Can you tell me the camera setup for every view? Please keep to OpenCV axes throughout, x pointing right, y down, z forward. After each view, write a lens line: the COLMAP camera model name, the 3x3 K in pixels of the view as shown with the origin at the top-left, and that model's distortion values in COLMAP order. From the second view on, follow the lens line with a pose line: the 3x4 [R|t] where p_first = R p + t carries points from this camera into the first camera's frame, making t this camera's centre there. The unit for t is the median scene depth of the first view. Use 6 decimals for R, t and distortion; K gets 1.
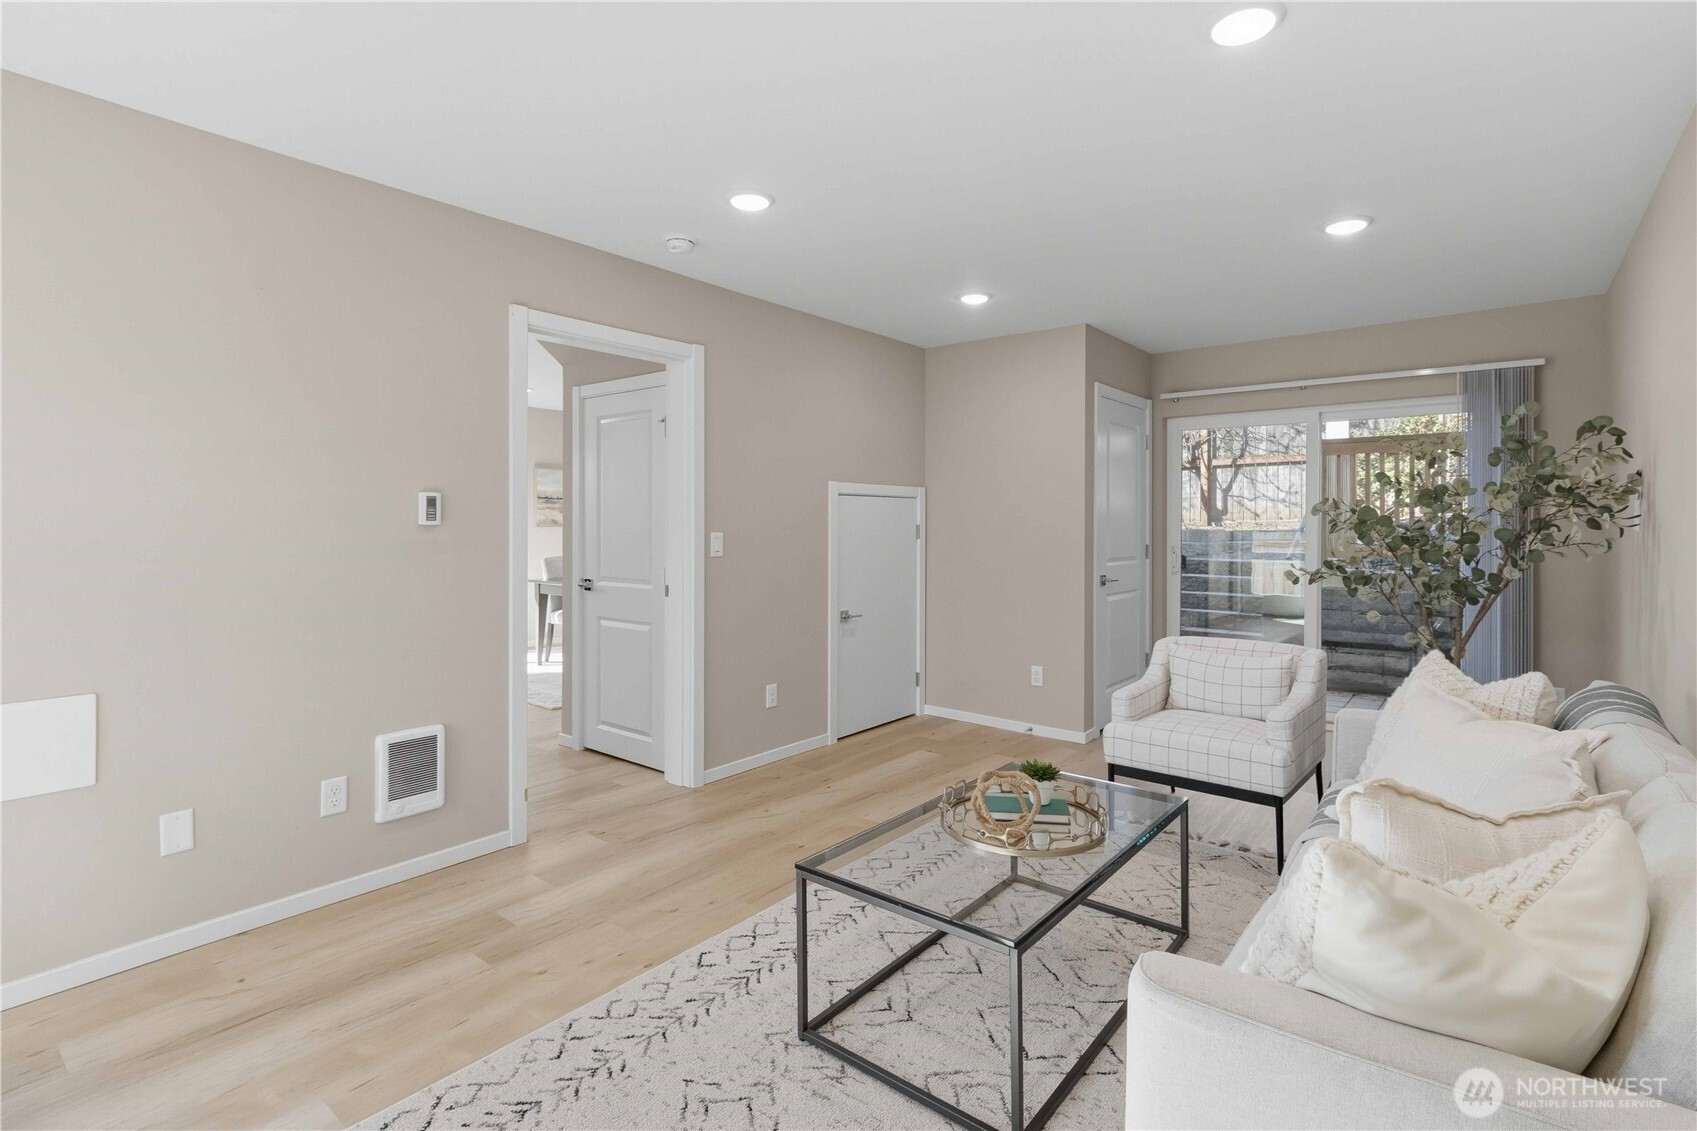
lens RADIAL K [[820.2, 0, 858.4], [0, 820.2, 541.5], [0, 0, 1]] dist [0.002229, 0.000029]
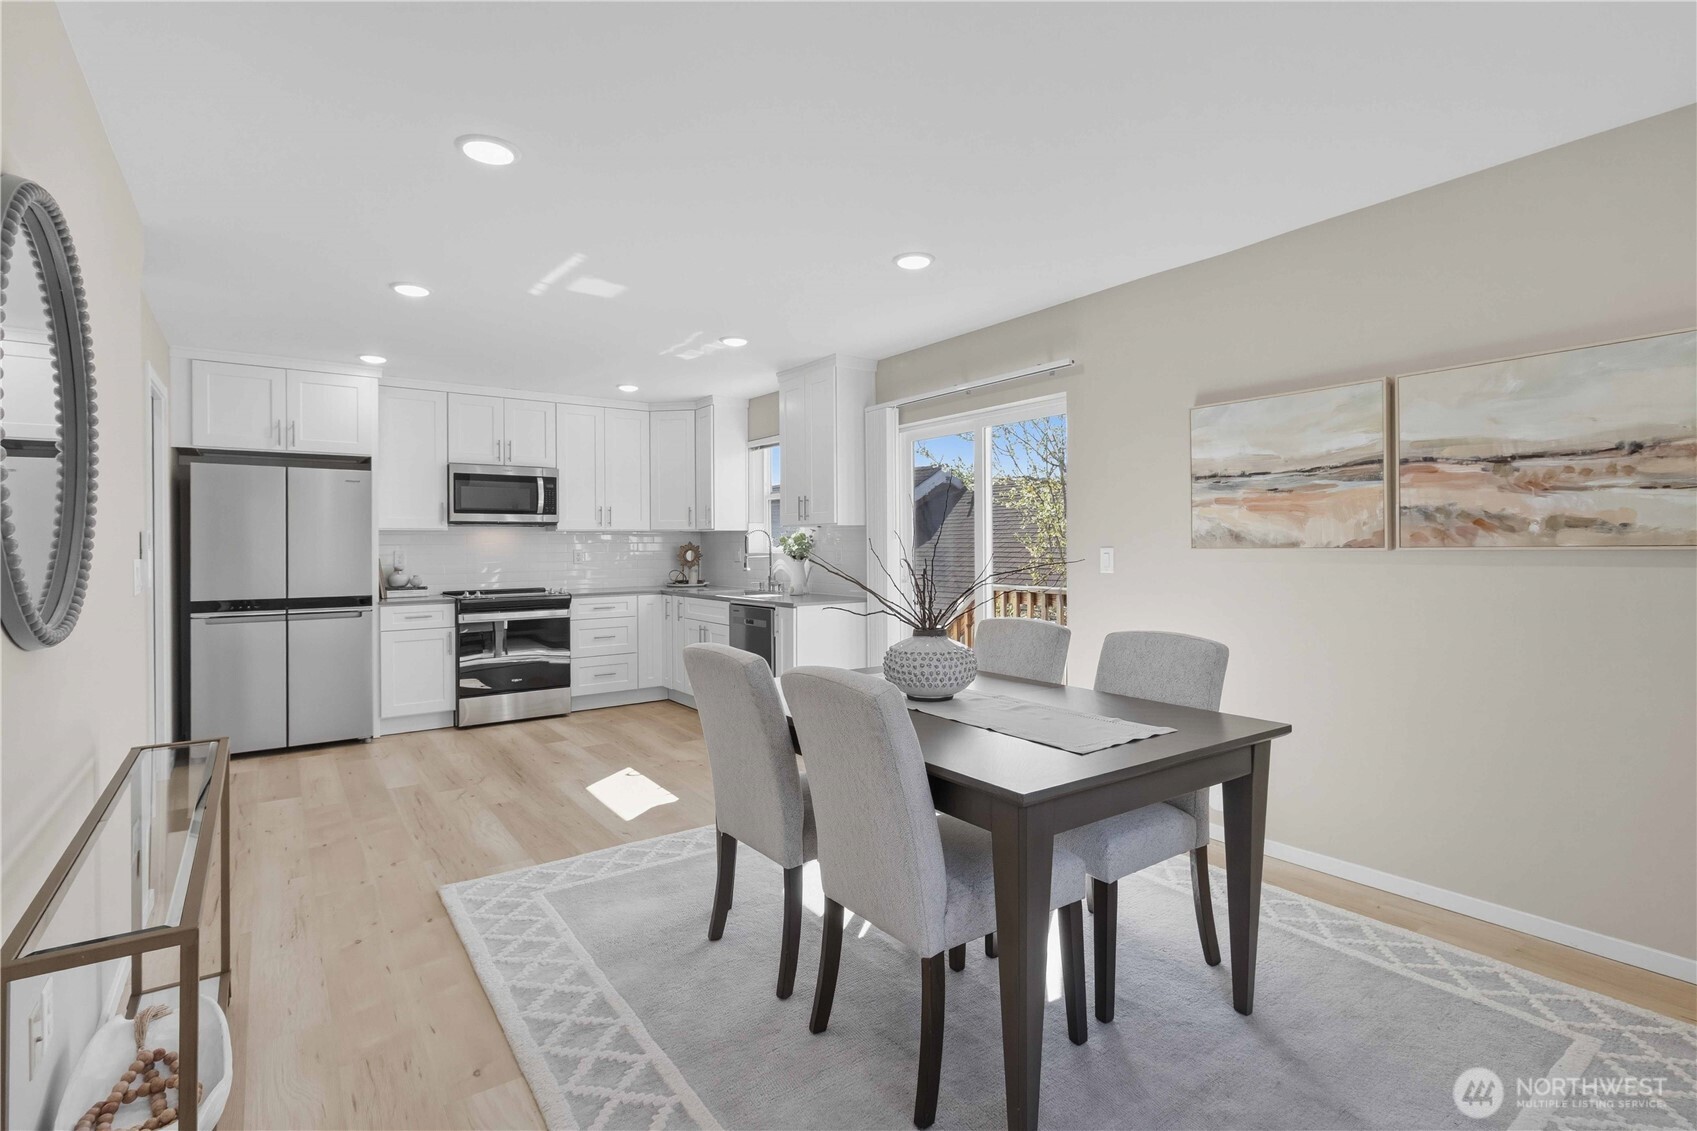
lens RADIAL K [[820.2, 0, 858.4], [0, 820.2, 541.5], [0, 0, 1]] dist [0.002229, 0.000029]
pose [[-0.275072, -0.002515, -0.961420, 0.052972], [-0.014188, 0.999898, 0.001444, -0.019631], [0.961319, 0.014038, -0.275080, 0.949047]]
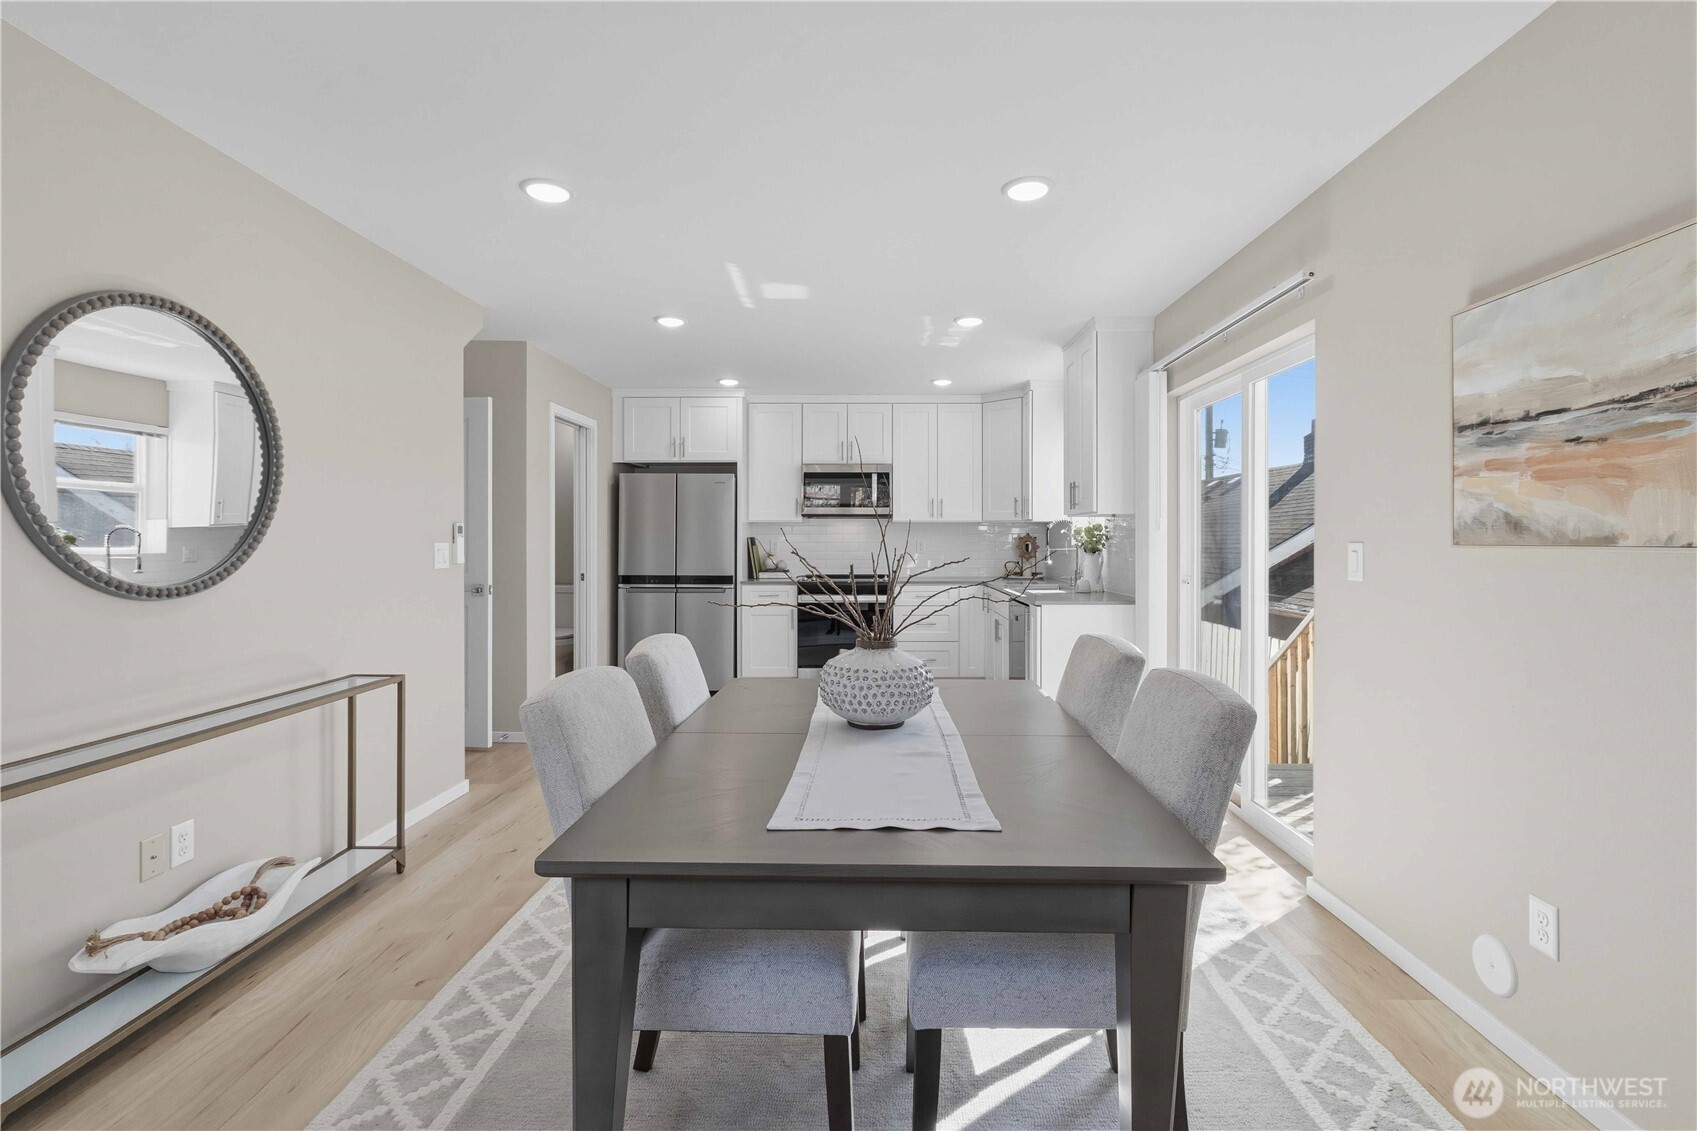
lens RADIAL K [[784.9, 0, 853.0], [0, 784.9, 541.9], [0, 0, 1]] dist [0.000873, -0.000180]
pose [[-0.792927, 0.002603, -0.609312, -0.098446], [-0.013825, 0.999657, 0.022261, -0.021733], [0.609160, 0.026075, -0.792618, 1.075526]]
